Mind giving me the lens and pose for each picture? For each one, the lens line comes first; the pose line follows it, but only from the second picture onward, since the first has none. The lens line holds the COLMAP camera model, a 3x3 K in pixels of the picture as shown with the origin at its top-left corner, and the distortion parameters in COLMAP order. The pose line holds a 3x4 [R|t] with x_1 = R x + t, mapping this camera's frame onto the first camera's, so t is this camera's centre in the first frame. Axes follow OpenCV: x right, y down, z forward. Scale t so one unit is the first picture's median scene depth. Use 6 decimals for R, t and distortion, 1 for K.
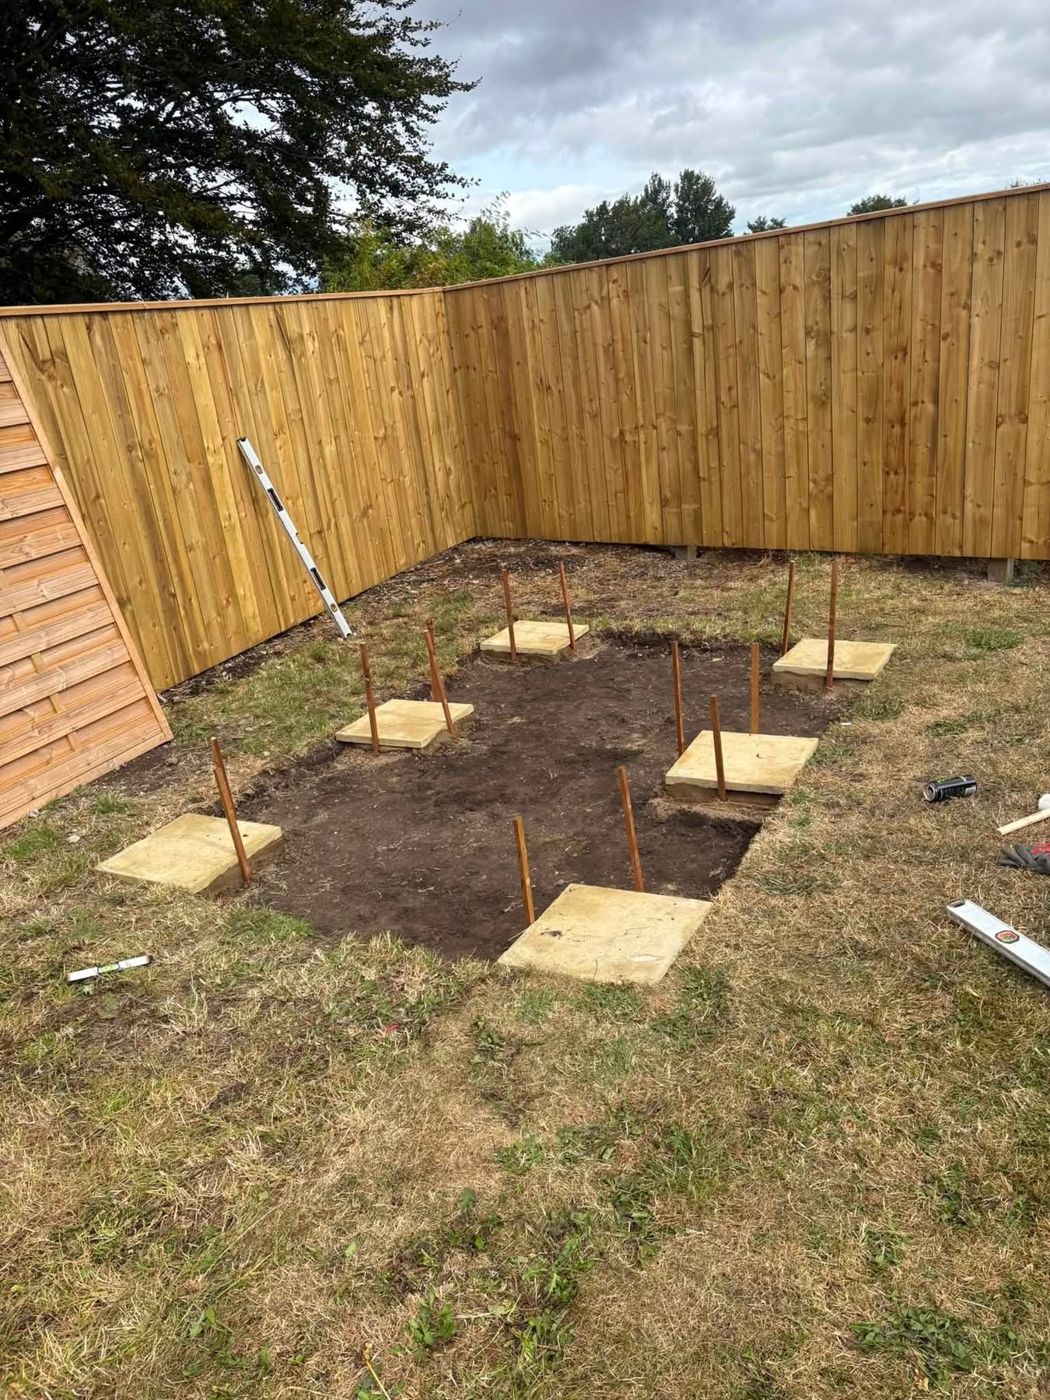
lens RADIAL K [[993.4, 0, 536.9], [0, 993.4, 695.0], [0, 0, 1]] dist [-0.026752, 0.093616]
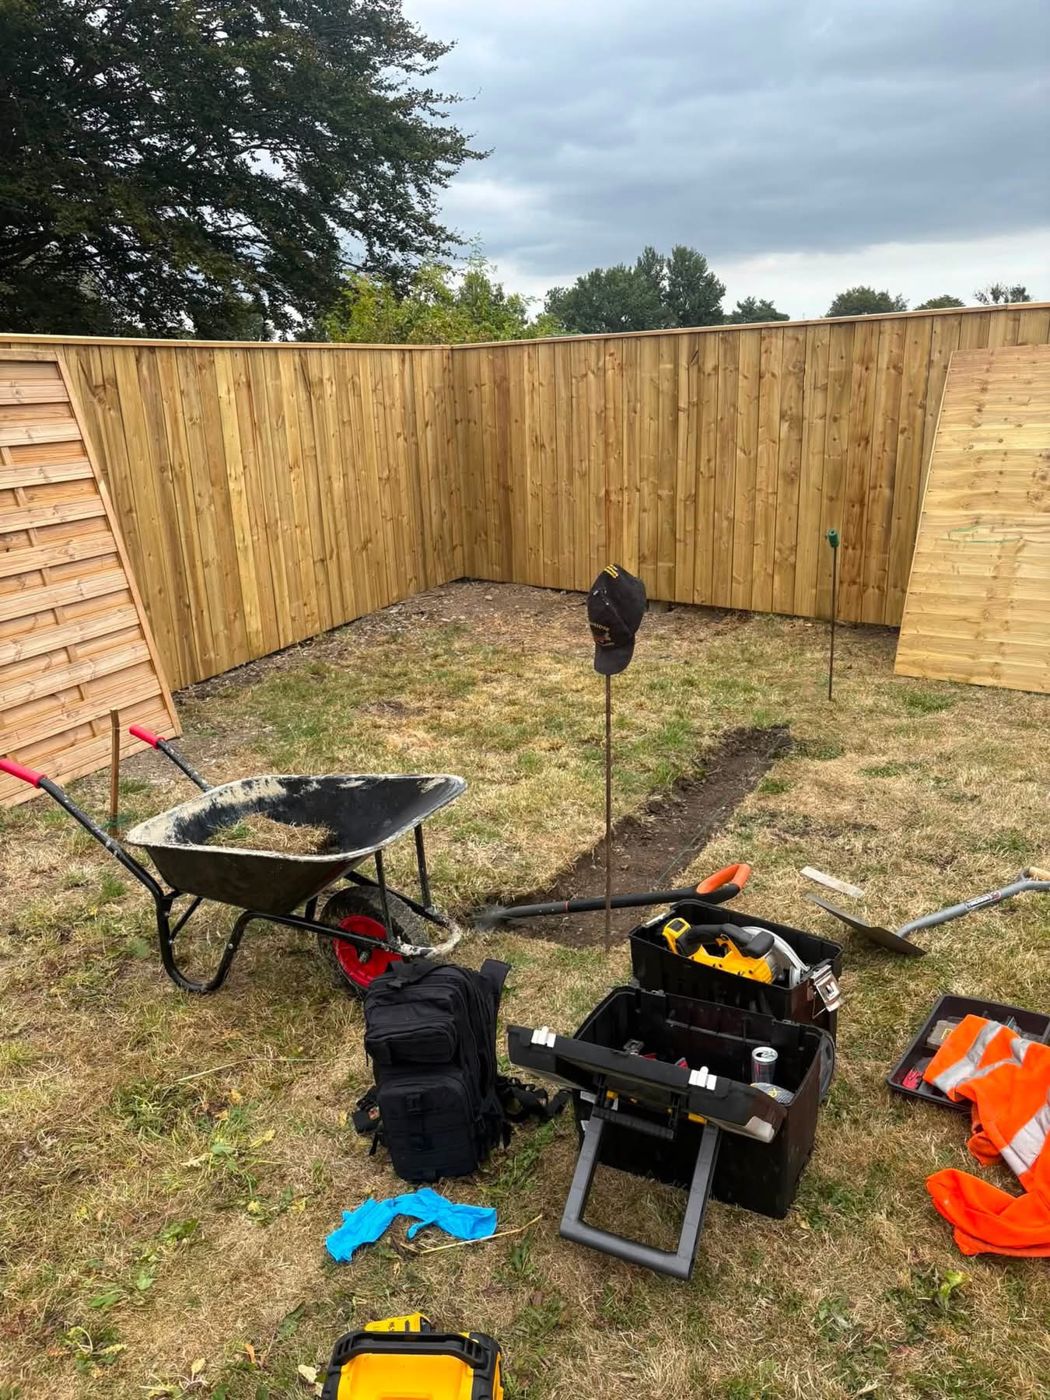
lens RADIAL K [[989.8, 0, 529.4], [0, 989.8, 700.5], [0, 0, 1]] dist [0.022900, -0.020449]
pose [[0.996775, 0.075024, 0.028461, -0.014324], [-0.073643, 0.996185, -0.046820, 0.021292], [-0.031865, 0.044573, 0.998498, -0.075359]]
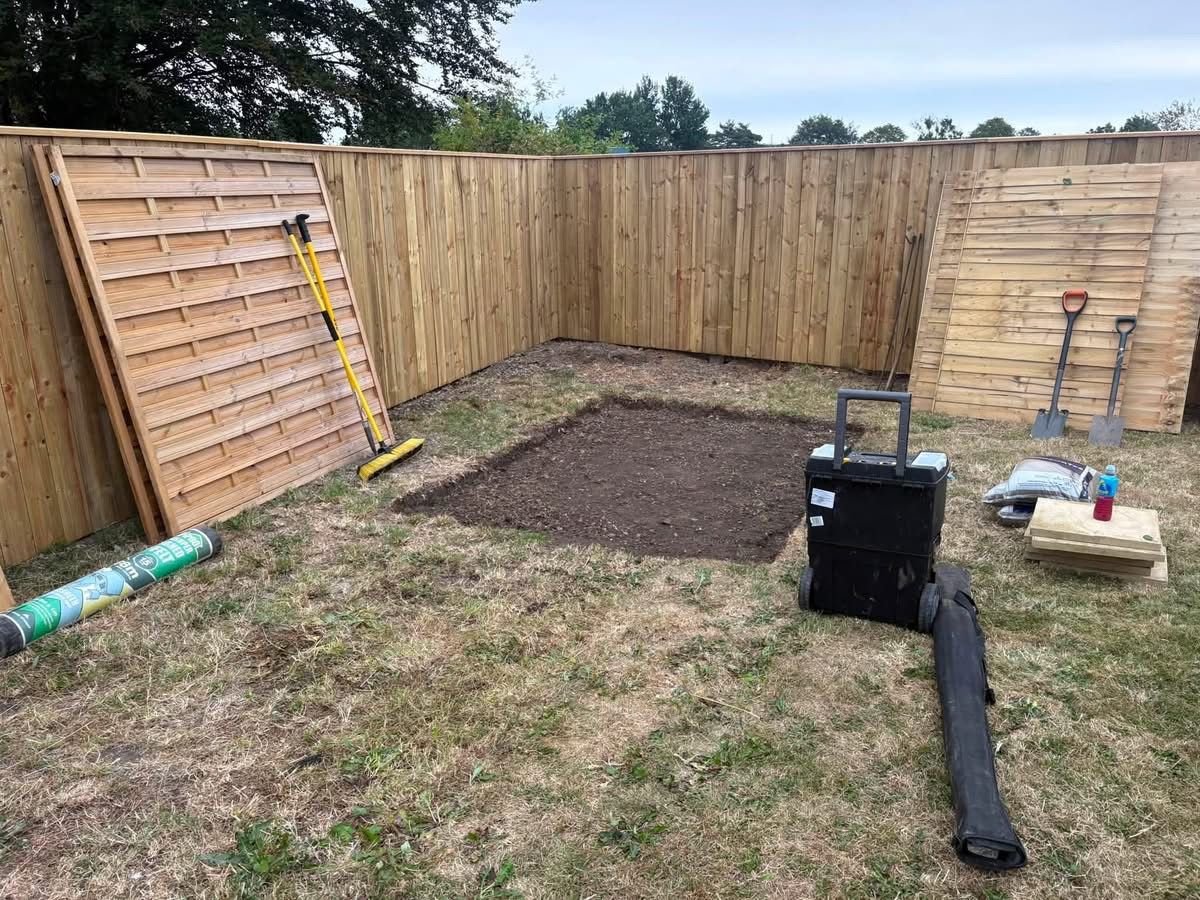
lens RADIAL K [[848.4, 0, 600.0], [0, 848.4, 450.0], [0, 0, 1]] dist [0.022900, -0.020449]
pose [[0.992166, 0.077444, 0.098023, -0.136267], [-0.071518, 0.995473, -0.062597, 0.079020], [-0.102427, 0.055096, 0.993213, -0.193681]]
